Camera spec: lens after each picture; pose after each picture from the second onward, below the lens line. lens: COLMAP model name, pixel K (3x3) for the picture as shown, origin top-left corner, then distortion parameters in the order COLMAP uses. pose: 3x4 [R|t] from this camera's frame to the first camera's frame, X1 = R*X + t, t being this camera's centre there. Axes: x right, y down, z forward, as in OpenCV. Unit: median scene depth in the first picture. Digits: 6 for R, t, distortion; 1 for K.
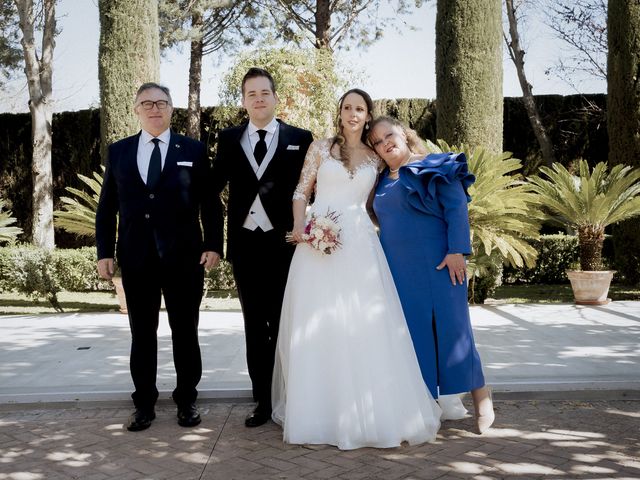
lens RADIAL K [[734.3, 0, 310.0], [0, 734.3, 239.4], [0, 0, 1]] dist [-0.008350, 0.019064]
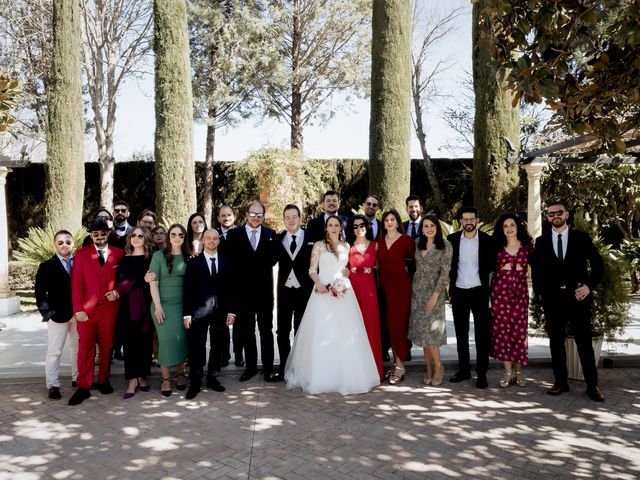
lens RADIAL K [[533.9, 0, 318.0], [0, 533.9, 240.6], [0, 0, 1]] dist [0.007305, -0.004748]
pose [[0.997007, 0.010849, 0.076541, -0.027540], [-0.011825, 0.999854, 0.012315, -0.055486], [-0.076396, -0.013184, 0.996990, -0.157576]]
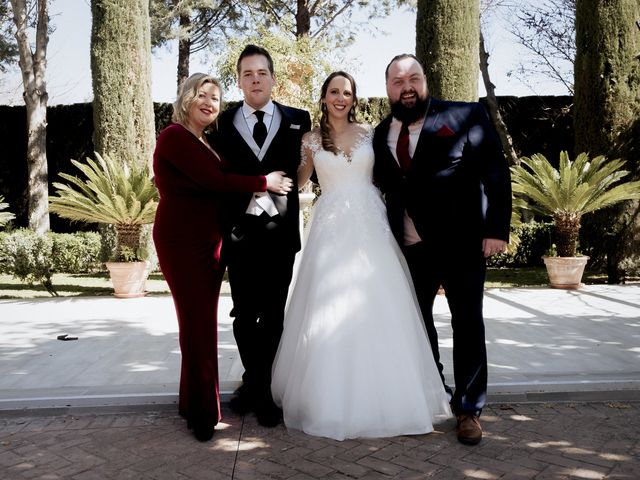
lens RADIAL K [[629.0, 0, 310.9], [0, 629.0, 246.8], [0, 0, 1]] dist [0.009473, -0.016911]
pose [[0.998549, 0.003072, 0.053766, -0.027265], [-0.004876, 0.999428, 0.033453, -0.000447], [-0.053633, -0.033667, 0.997993, 0.094912]]
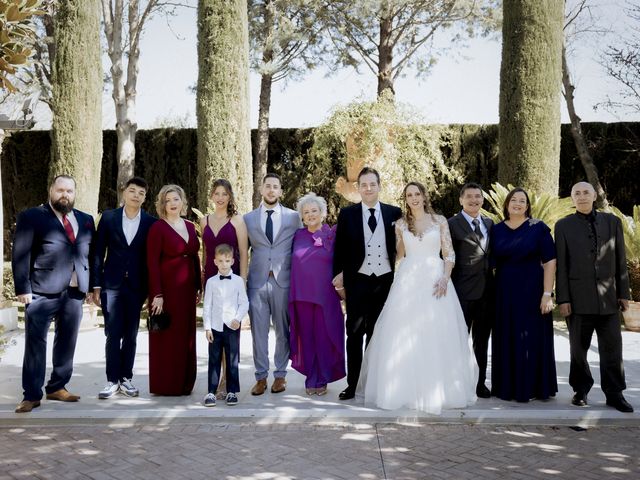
lens RADIAL K [[731.2, 0, 320.0], [0, 731.2, 240.0], [0, 0, 1]] dist [0.014900, 0.021426]
pose [[0.999620, 0.021168, -0.017644, -0.075998], [-0.021040, 0.999751, 0.007415, -0.041380], [0.017796, -0.007041, 0.999817, -0.113151]]
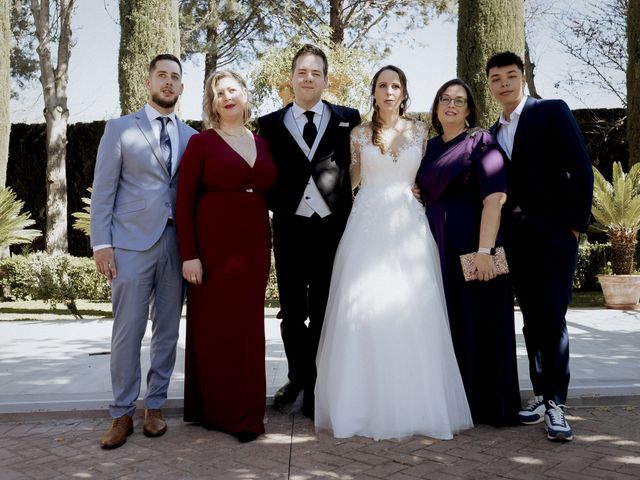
lens RADIAL K [[693.0, 0, 322.9], [0, 693.0, 241.6], [0, 0, 1]] dist [0.001715, 0.007318]
pose [[0.999614, 0.002172, 0.027714, -0.038346], [-0.001589, 0.999778, -0.021021, 0.014776], [-0.027754, 0.020969, 0.999395, 0.063257]]
